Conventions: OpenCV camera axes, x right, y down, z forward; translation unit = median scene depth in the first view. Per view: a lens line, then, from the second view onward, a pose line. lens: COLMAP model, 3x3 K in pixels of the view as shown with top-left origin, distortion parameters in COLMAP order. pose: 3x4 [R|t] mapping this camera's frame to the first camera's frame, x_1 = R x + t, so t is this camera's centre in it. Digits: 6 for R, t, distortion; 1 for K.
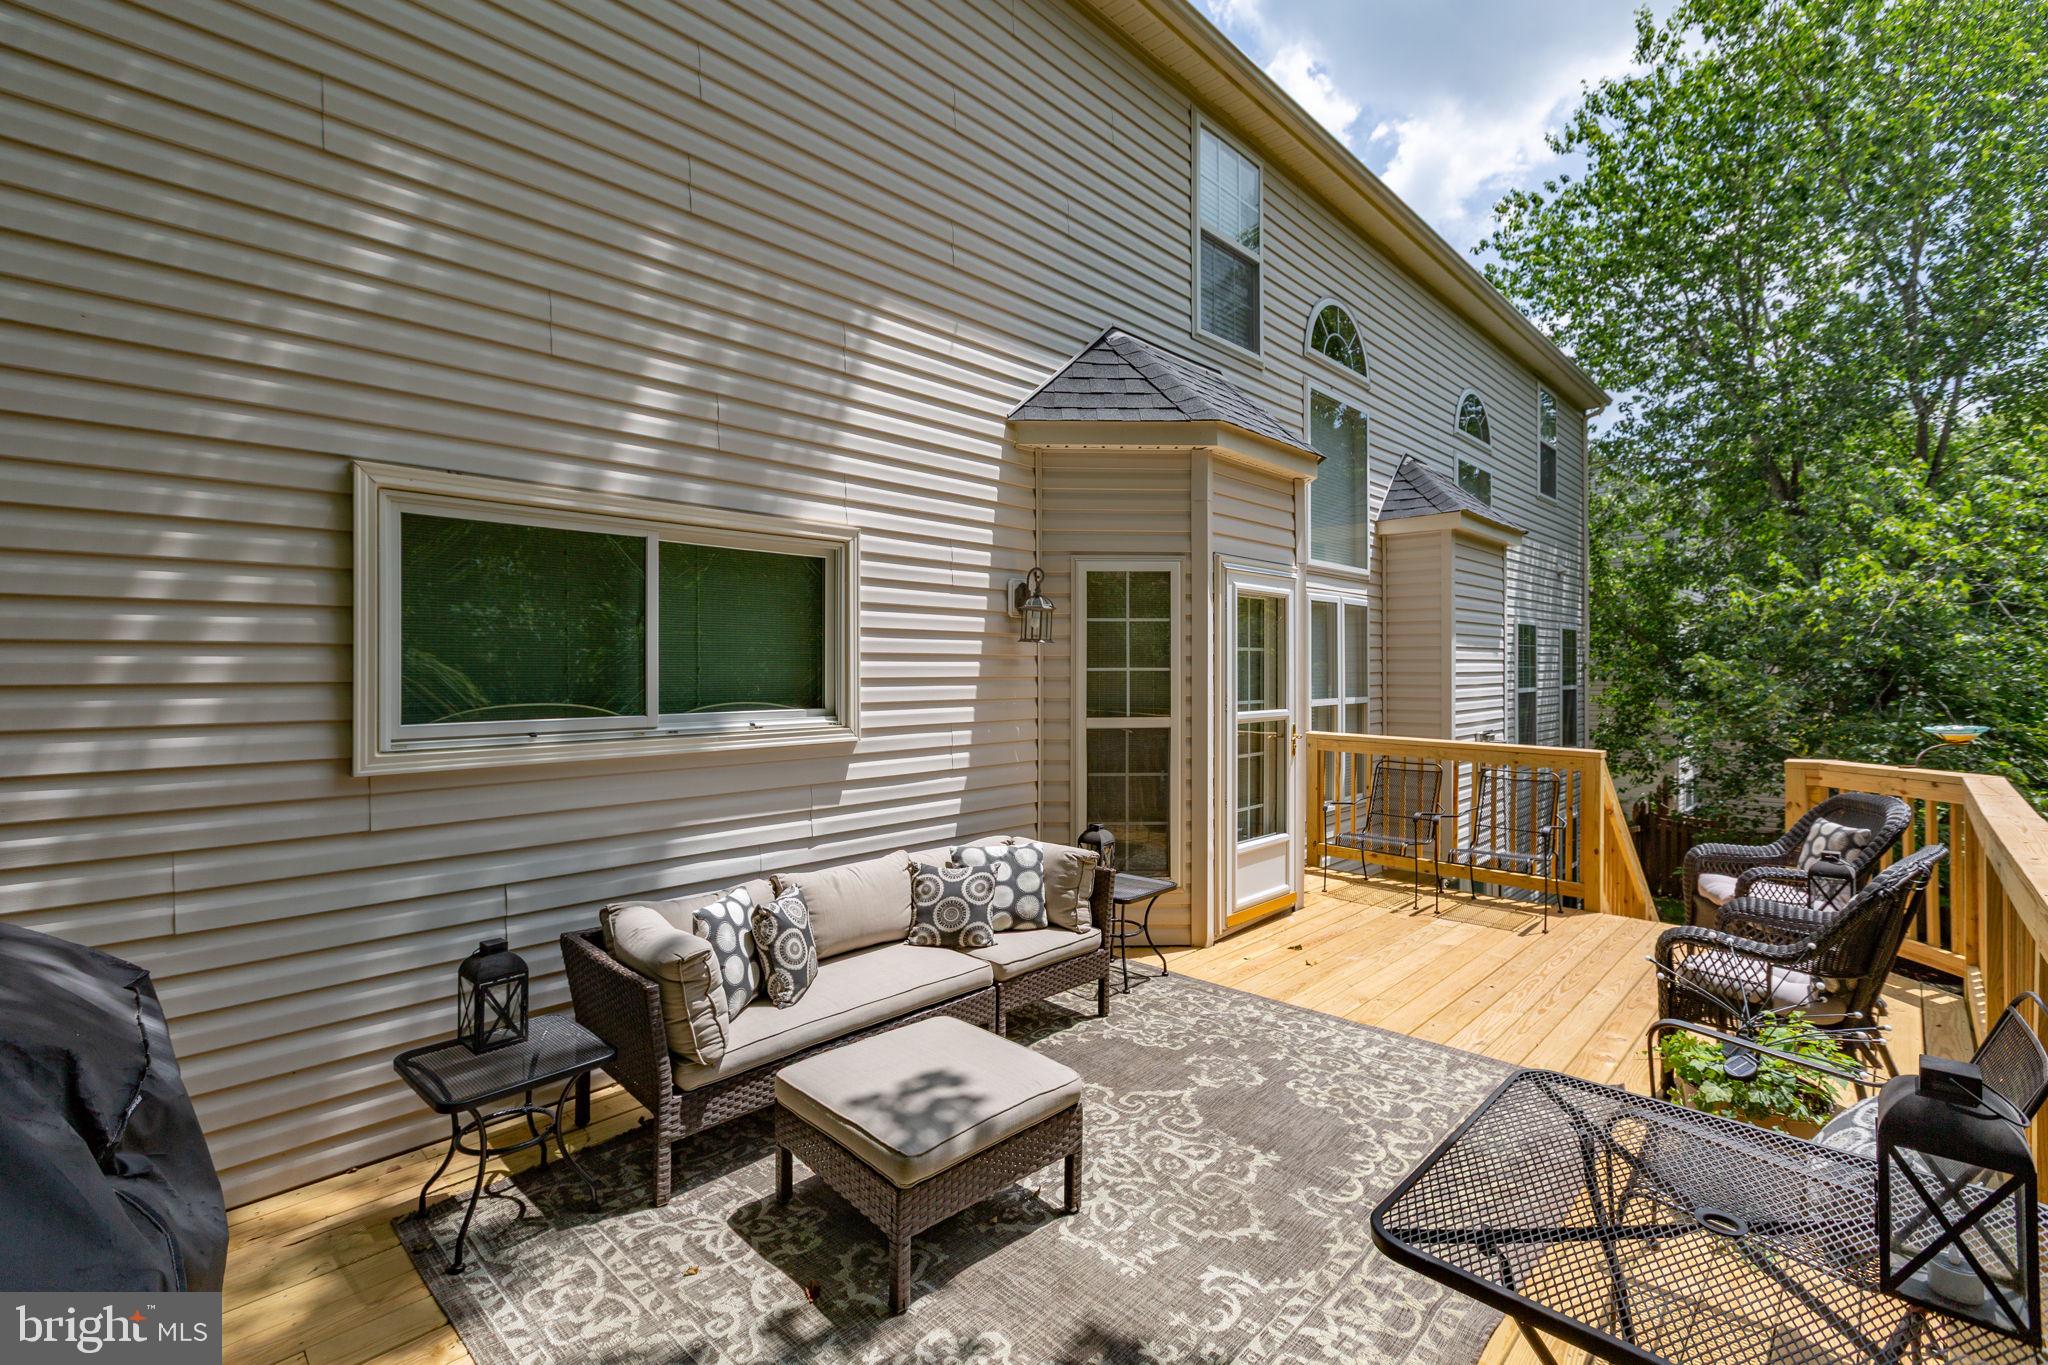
lens RADIAL K [[927.6, 0, 1033.6], [0, 927.6, 673.0], [0, 0, 1]] dist [-0.001588, 0.000760]
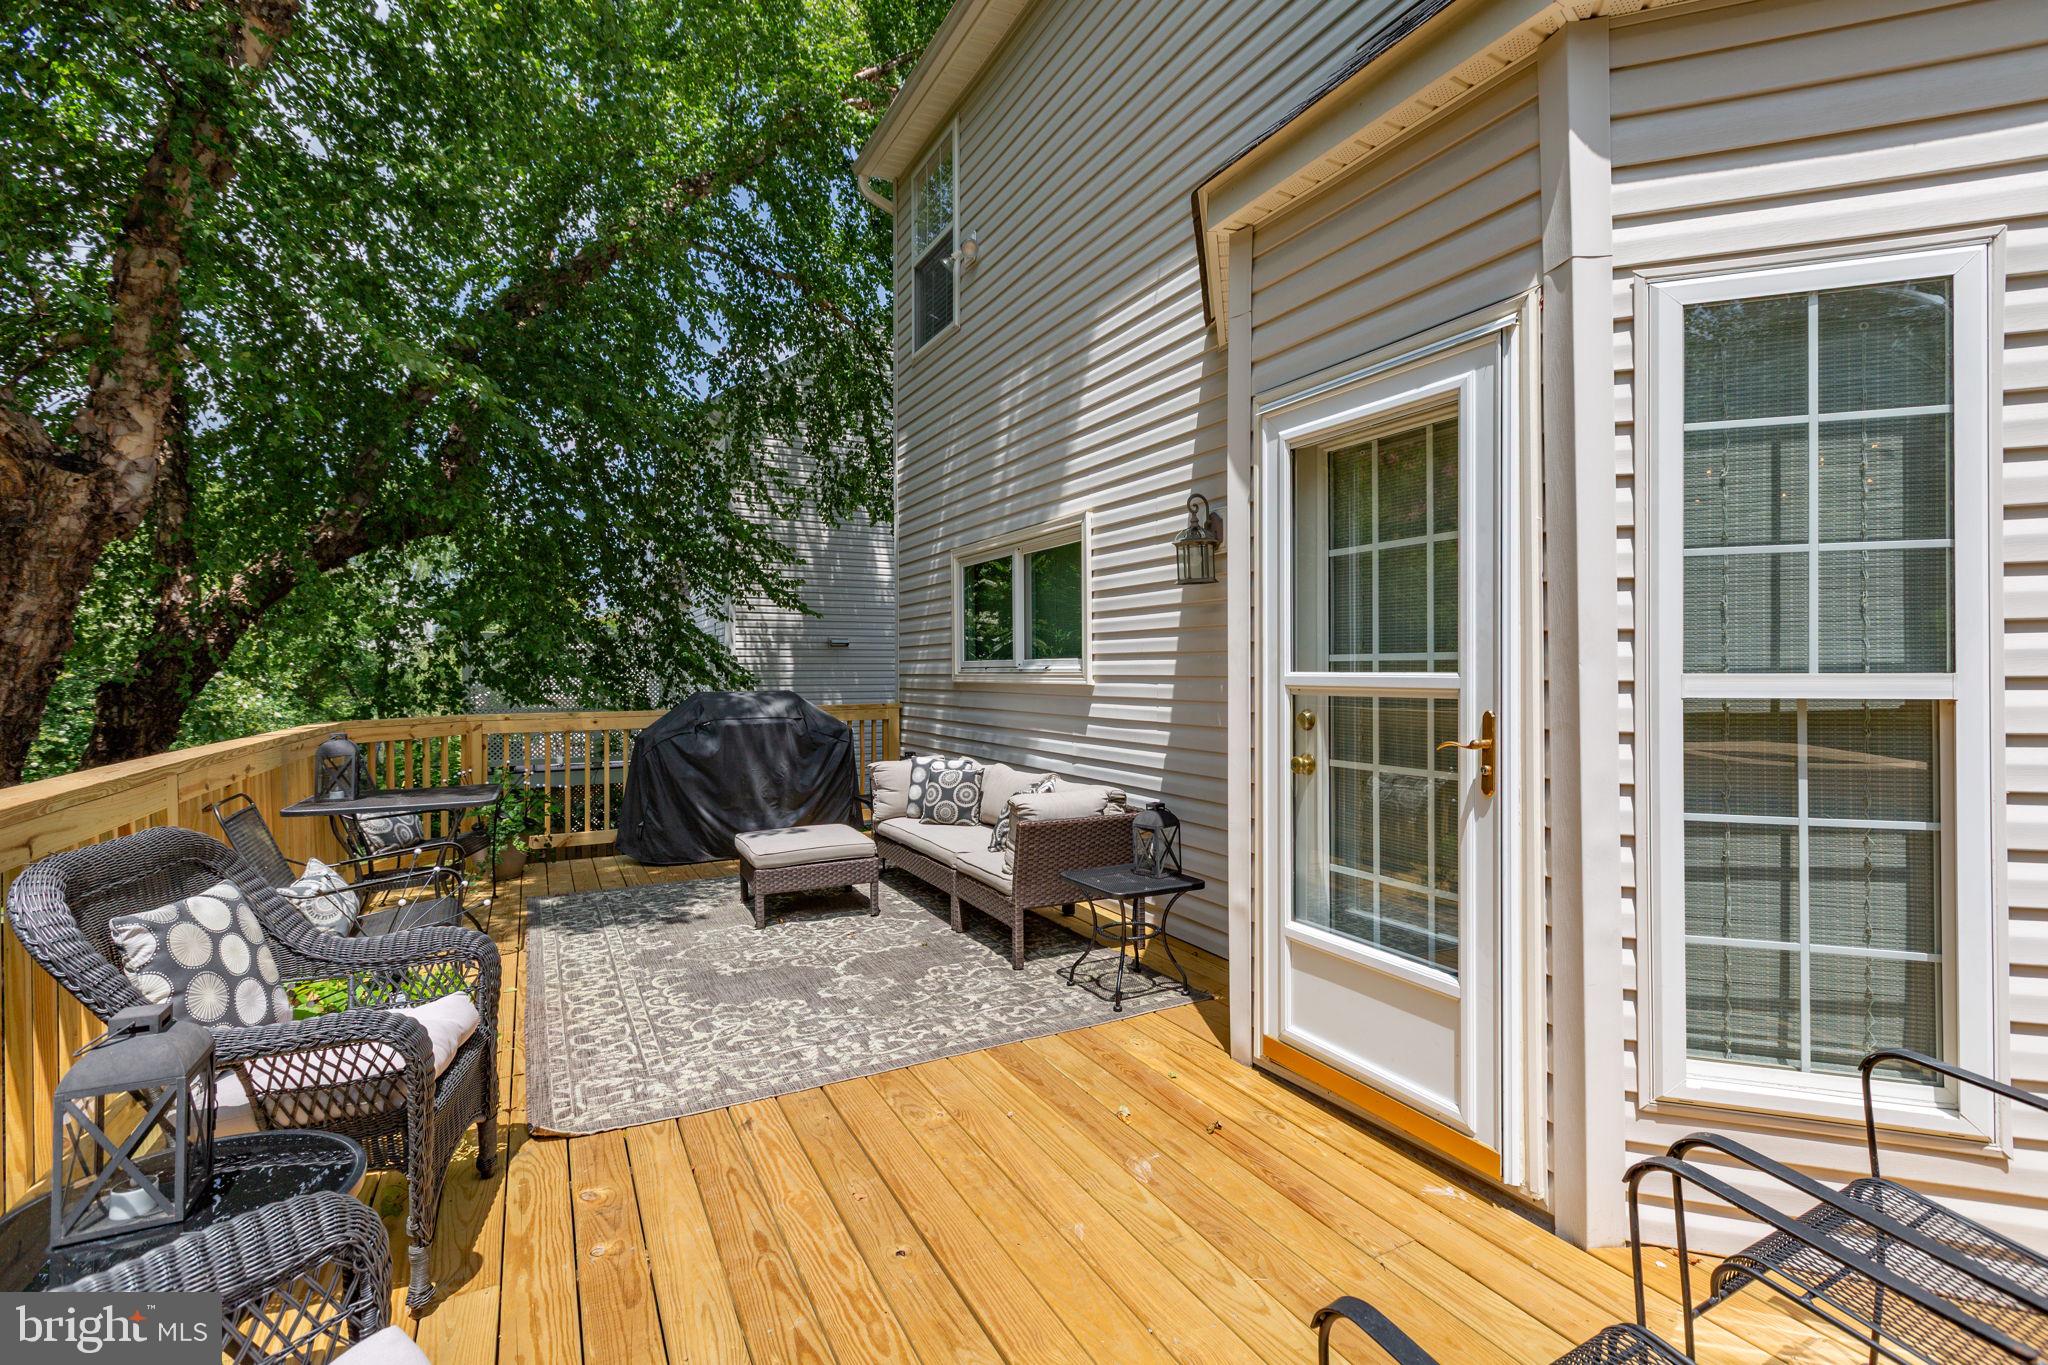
lens RADIAL K [[927.6, 0, 1017.7], [0, 927.6, 670.7], [0, 0, 1]] dist [-0.001588, 0.000760]
pose [[-0.333865, 0.003297, -0.942615, 0.990576], [0.000612, 0.999994, 0.003281, 0.050400], [0.942621, 0.000519, -0.333865, 1.317028]]
